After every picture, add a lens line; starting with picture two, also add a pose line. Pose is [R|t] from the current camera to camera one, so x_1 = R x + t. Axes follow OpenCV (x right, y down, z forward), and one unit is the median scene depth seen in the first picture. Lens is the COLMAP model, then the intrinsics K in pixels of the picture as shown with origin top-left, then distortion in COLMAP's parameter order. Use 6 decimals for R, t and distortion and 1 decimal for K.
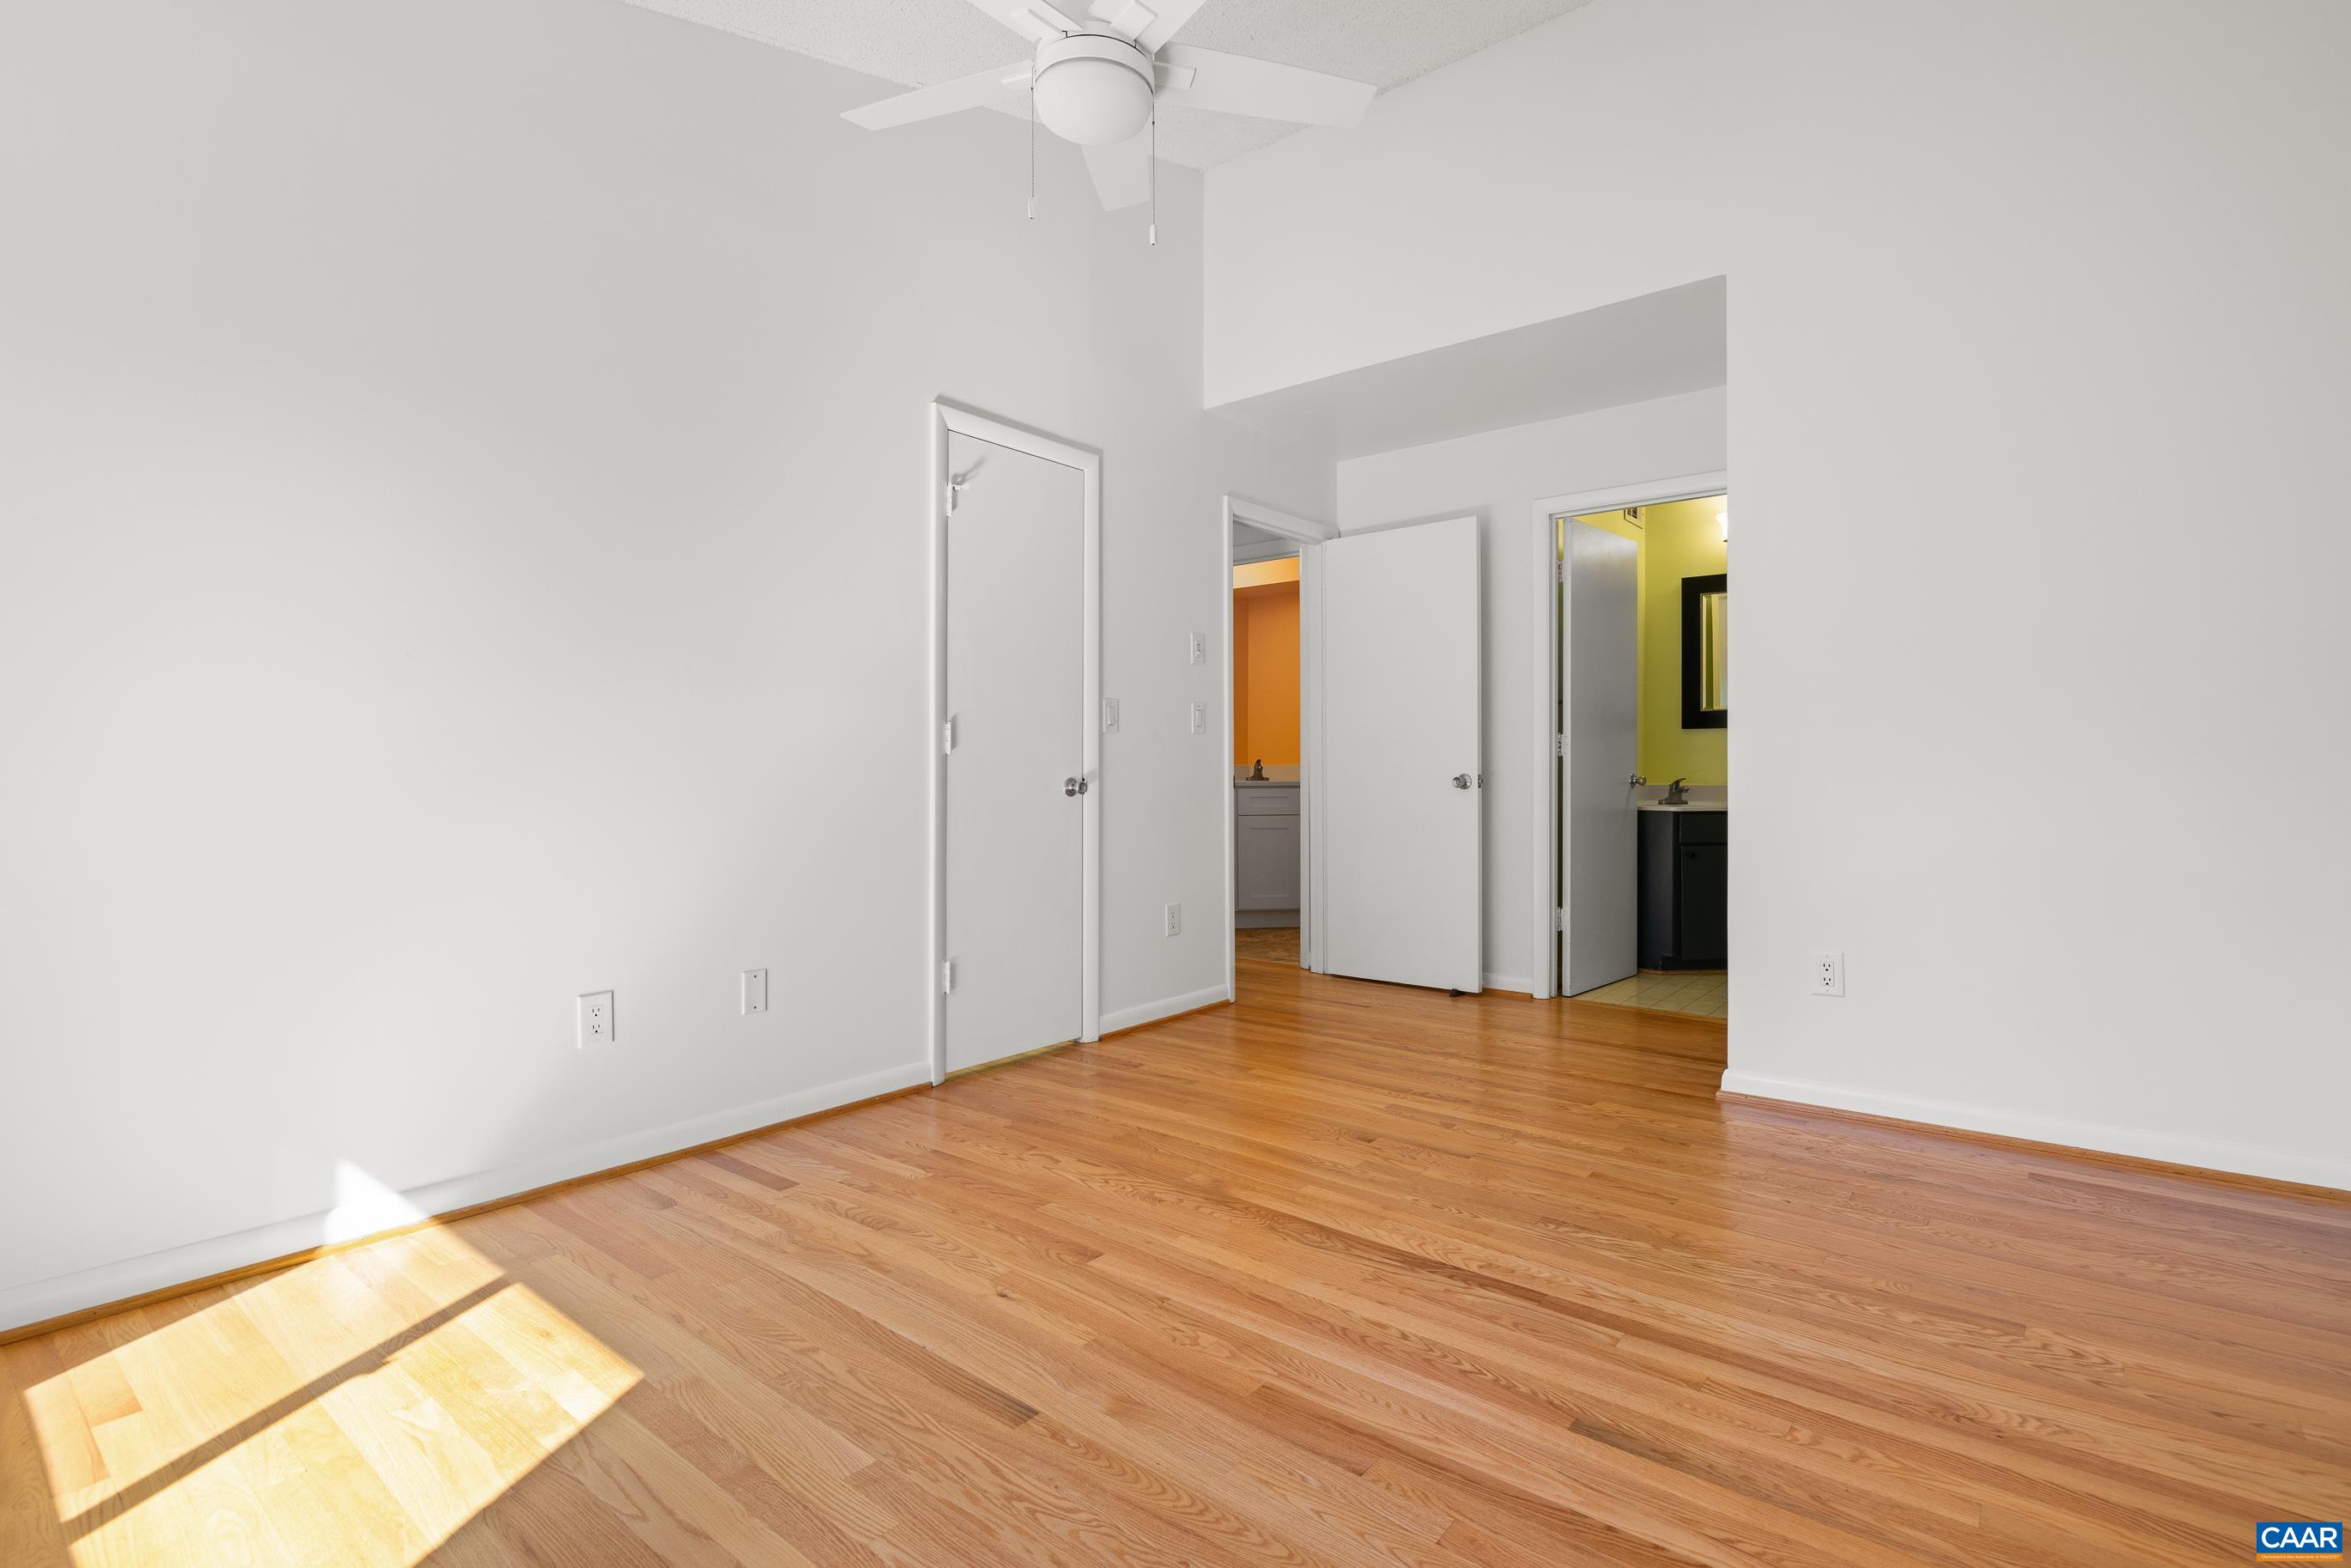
lens RADIAL K [[1153.8, 0, 1179.3], [0, 1153.8, 783.6], [0, 0, 1]] dist [-0.002932, -0.000107]
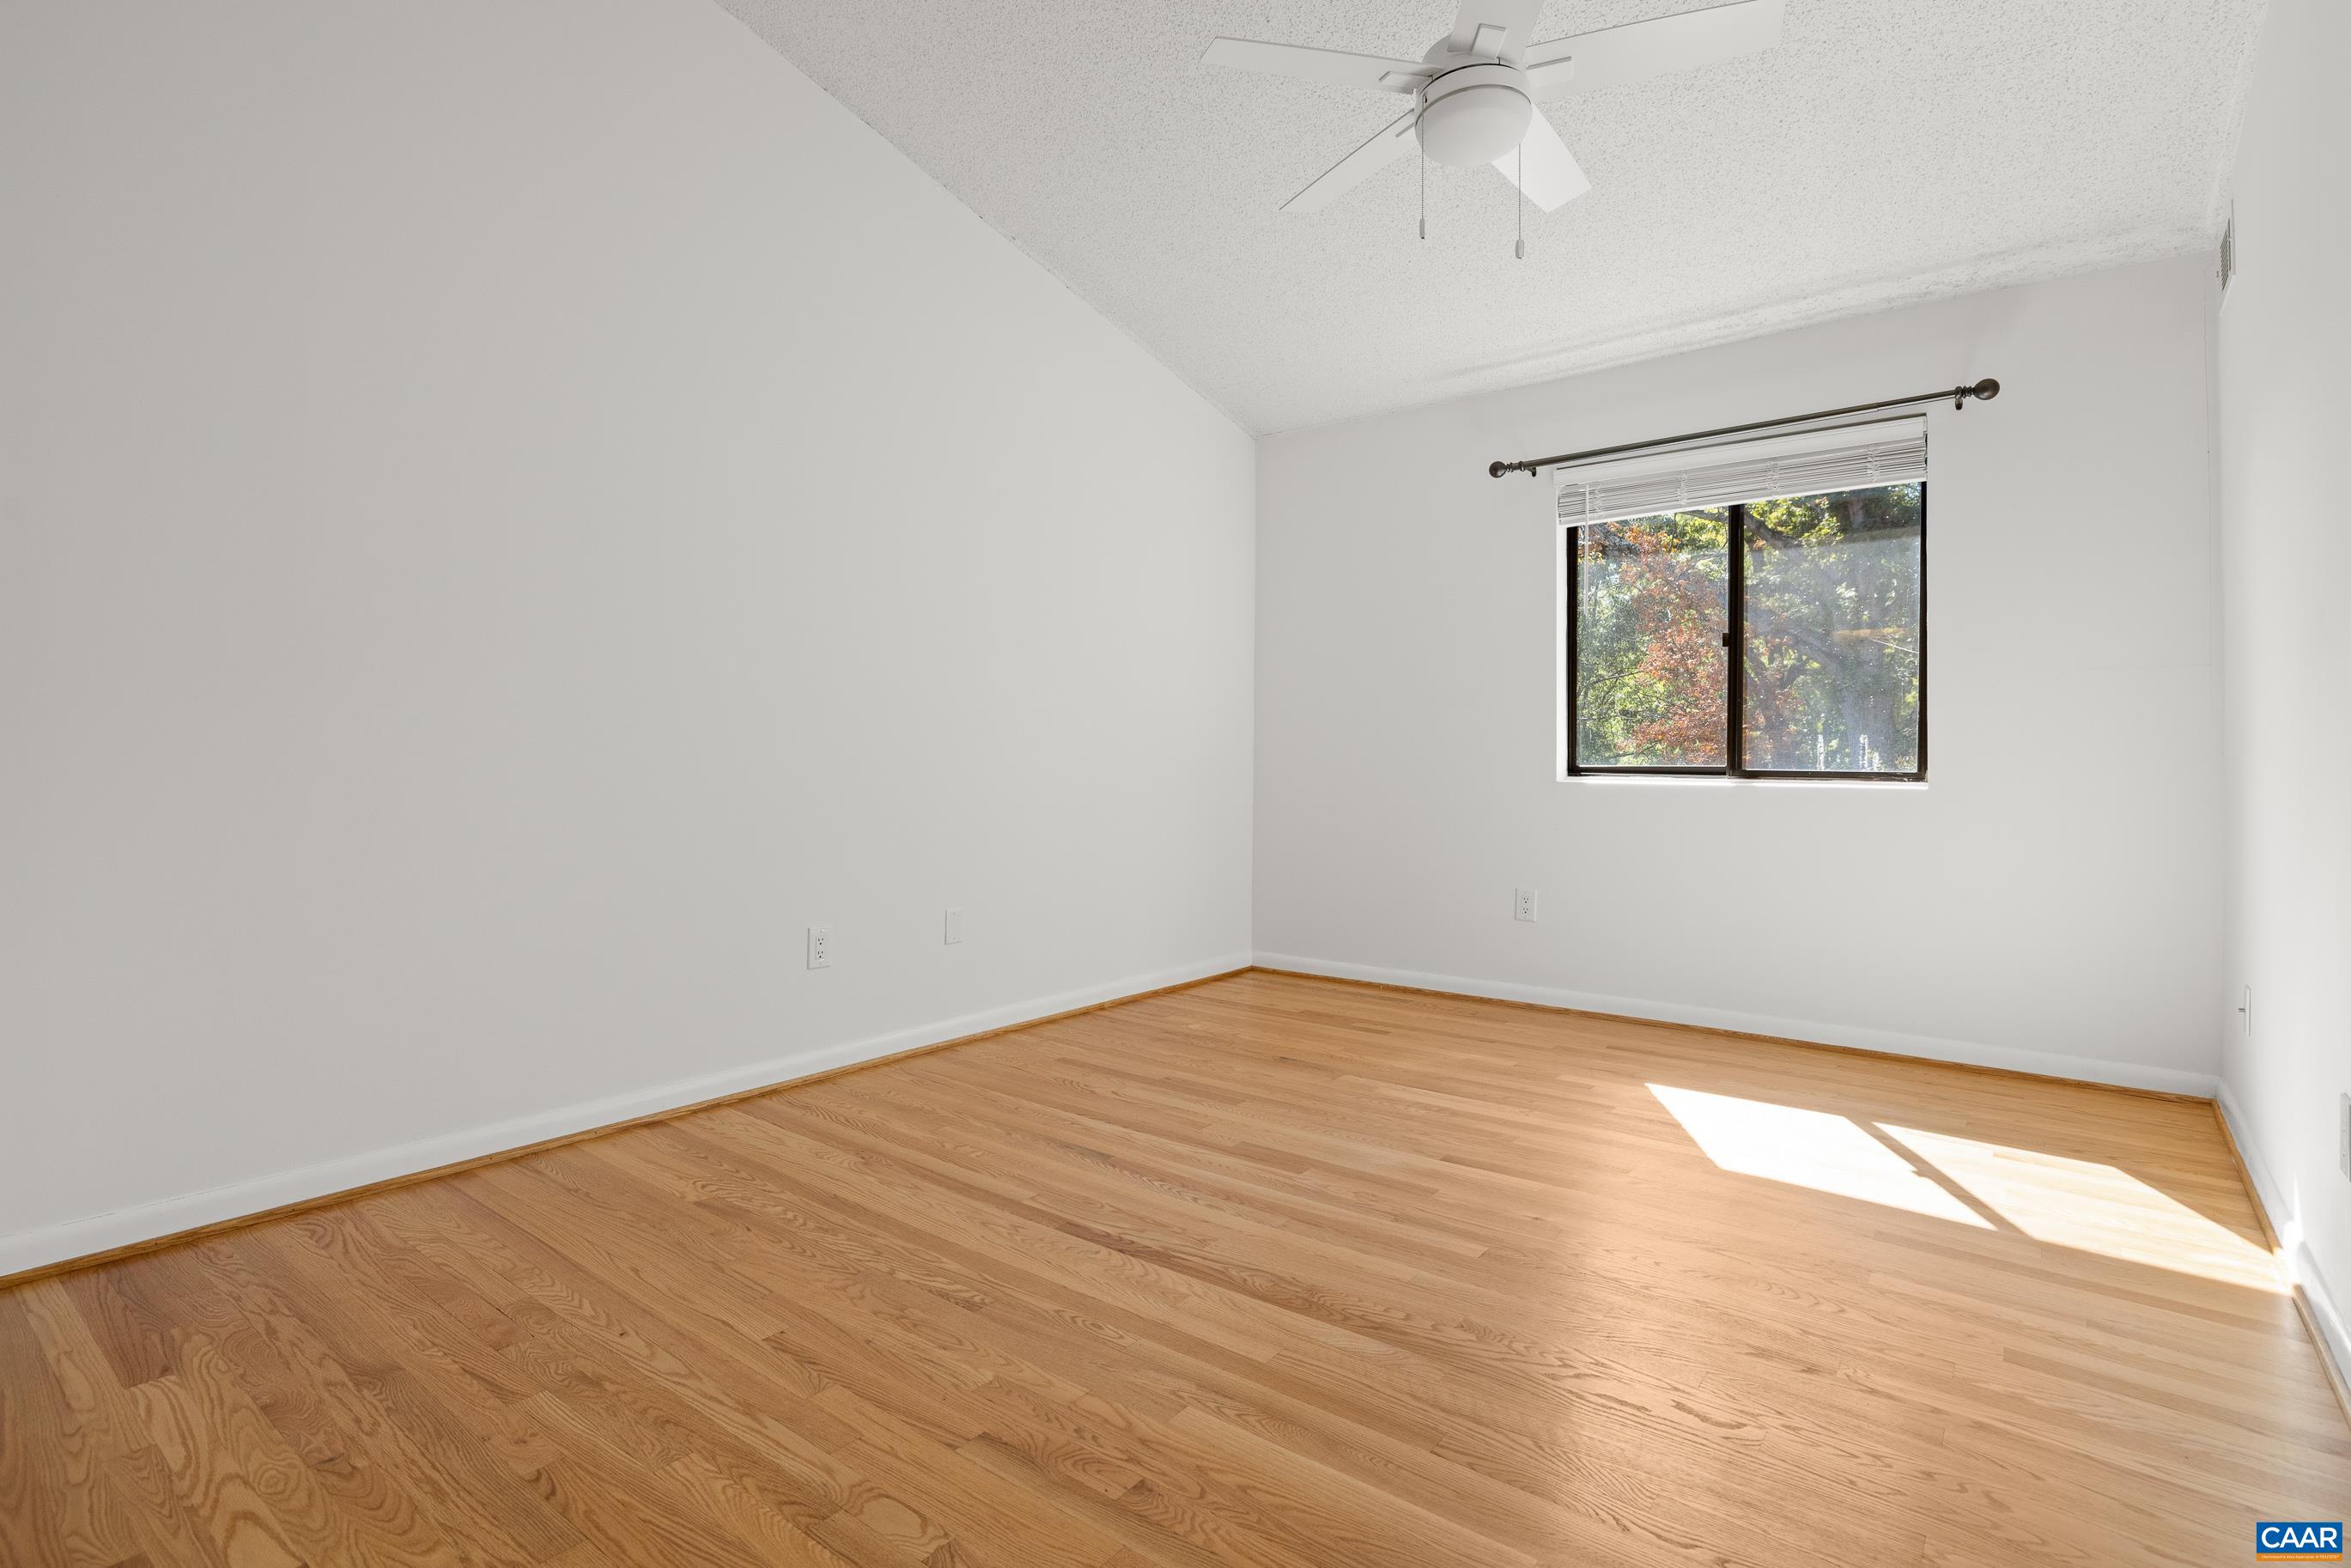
lens RADIAL K [[1153.8, 0, 1175.7], [0, 1153.8, 772.1], [0, 0, 1]] dist [-0.002932, -0.000107]
pose [[-0.999848, -0.001844, -0.017320, 0.233513], [-0.002230, 0.999749, 0.022283, -0.022351], [0.017275, 0.022318, -0.999602, 2.208073]]
